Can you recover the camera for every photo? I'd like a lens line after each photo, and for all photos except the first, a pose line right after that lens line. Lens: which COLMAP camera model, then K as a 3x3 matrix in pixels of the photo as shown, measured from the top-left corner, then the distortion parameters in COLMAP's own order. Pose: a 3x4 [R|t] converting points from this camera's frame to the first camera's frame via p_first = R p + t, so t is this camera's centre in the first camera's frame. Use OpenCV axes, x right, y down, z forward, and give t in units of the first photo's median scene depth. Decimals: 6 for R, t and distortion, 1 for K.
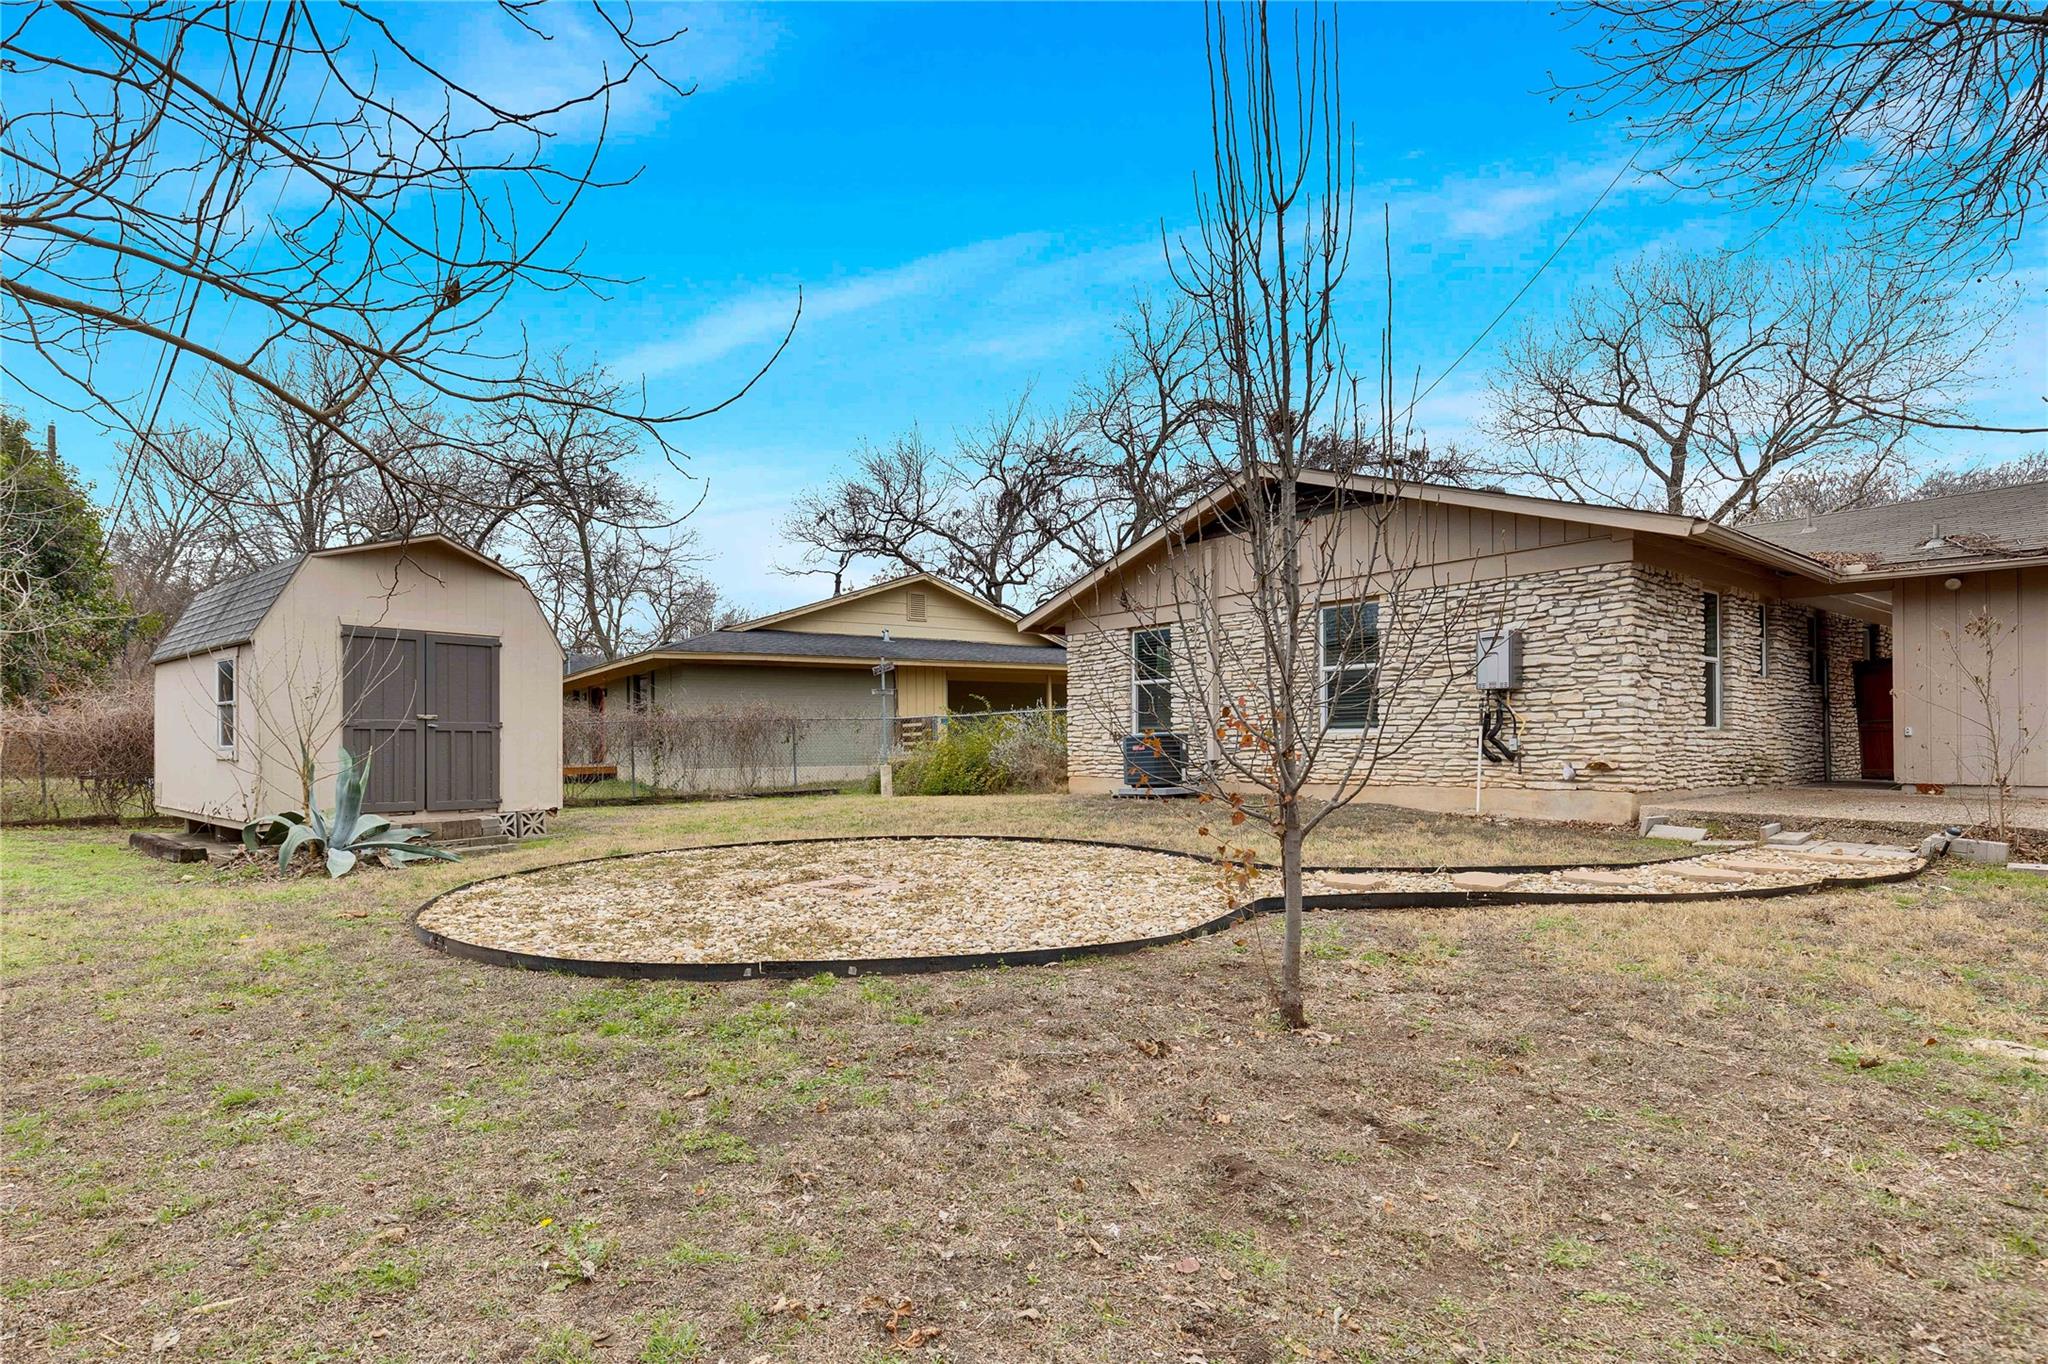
lens RADIAL K [[1081.5, 0, 1013.3], [0, 1081.5, 783.9], [0, 0, 1]] dist [-0.000926, 0.000715]
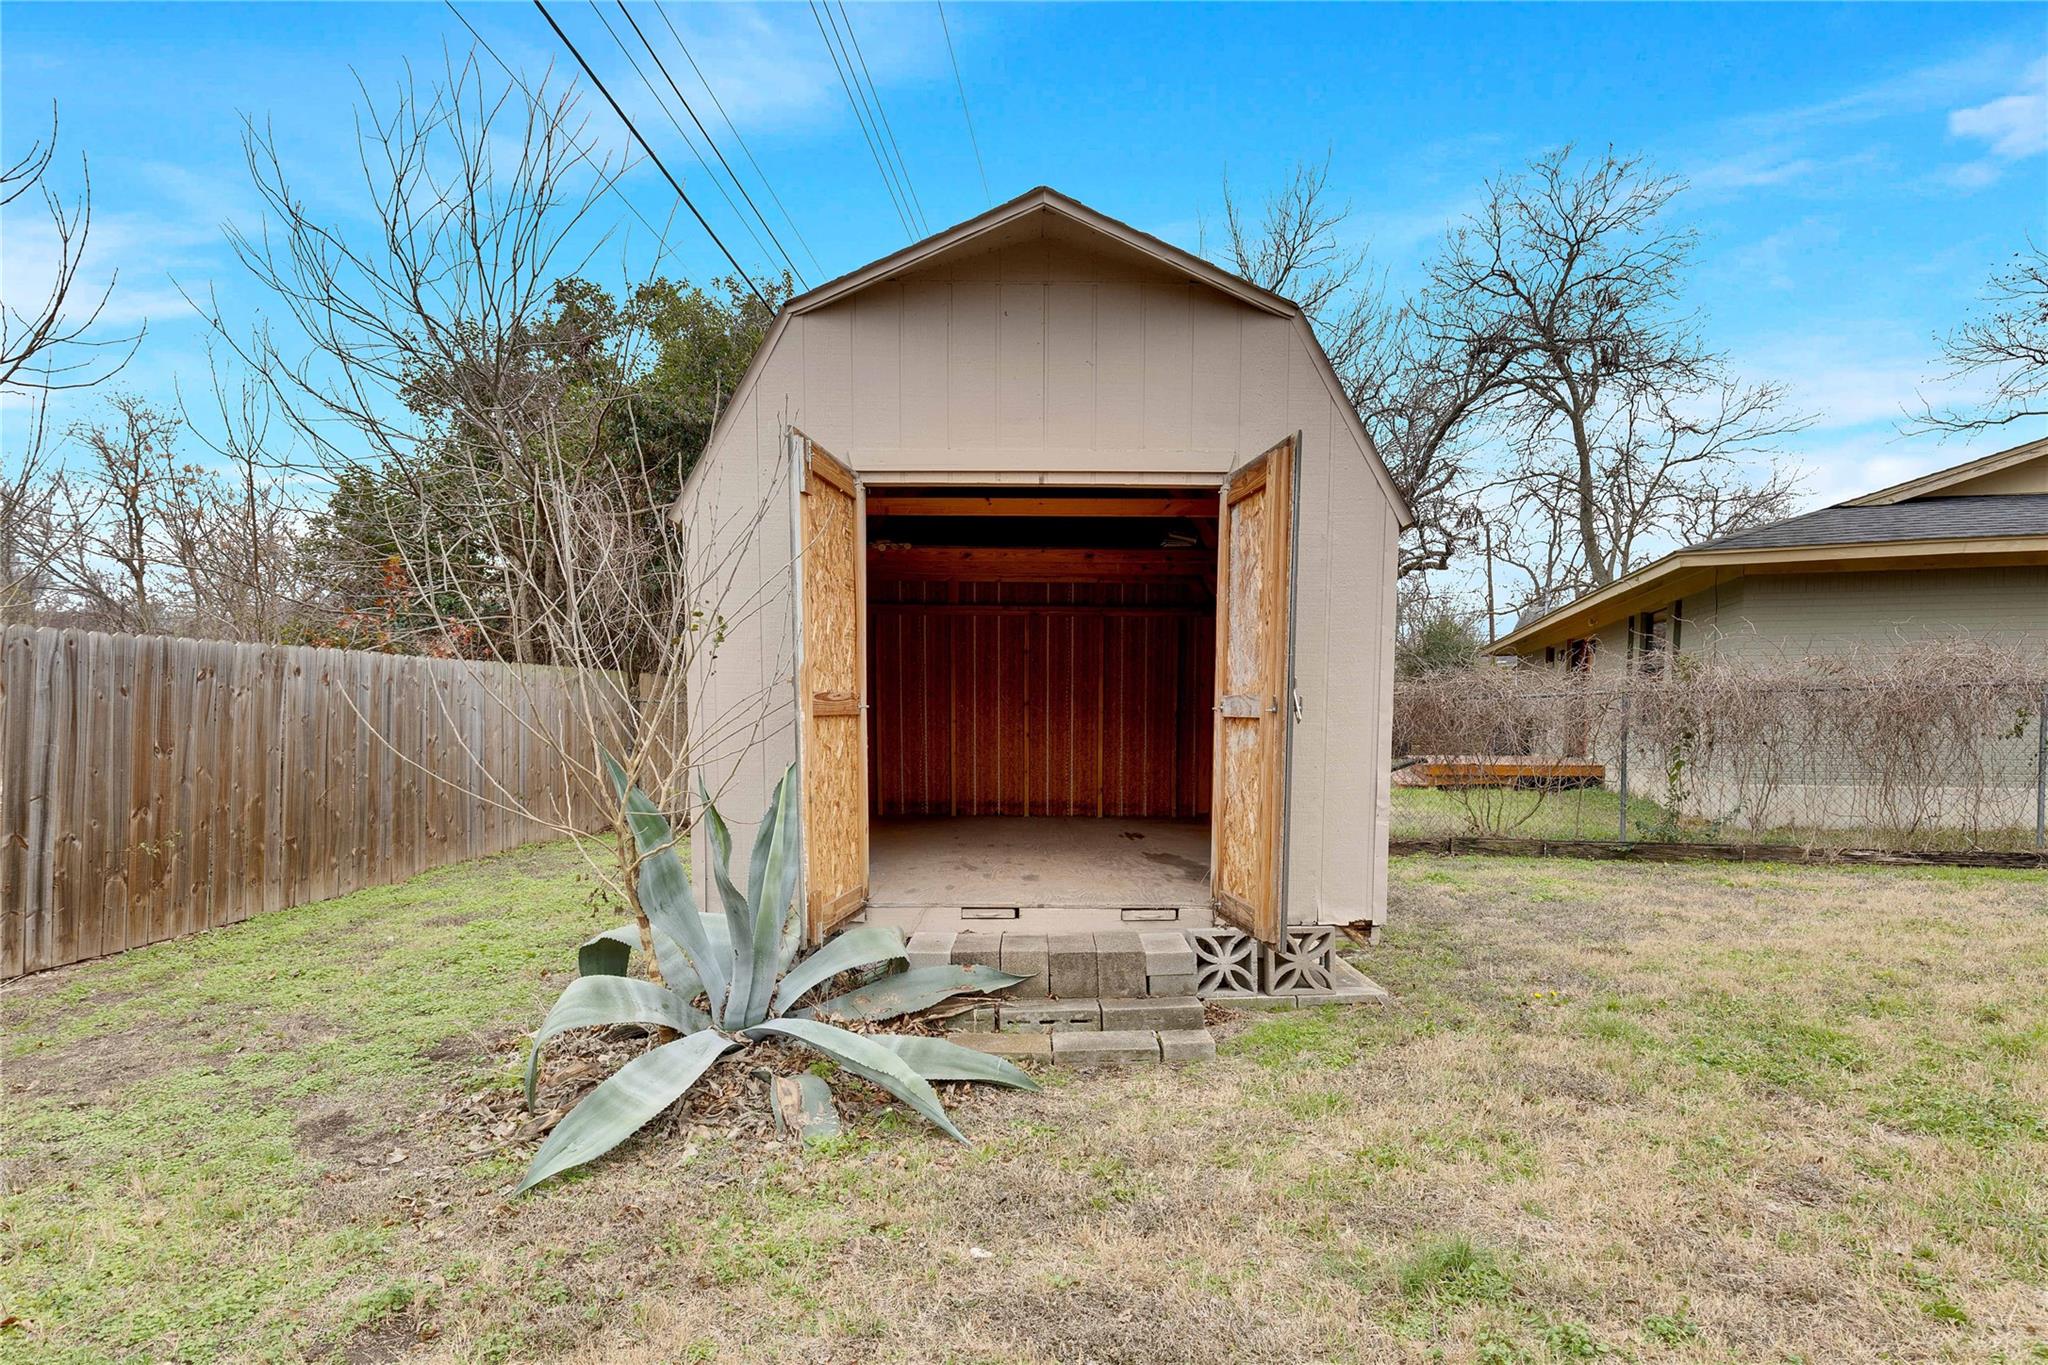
lens RADIAL K [[1081.5, 0, 1013.3], [0, 1081.5, 784.4], [0, 0, 1]] dist [-0.000926, 0.000715]
pose [[0.644787, 0.051634, -0.762616, -0.142200], [-0.034930, 0.998664, 0.038083, -0.022476], [0.763564, 0.002083, 0.645729, 0.430308]]
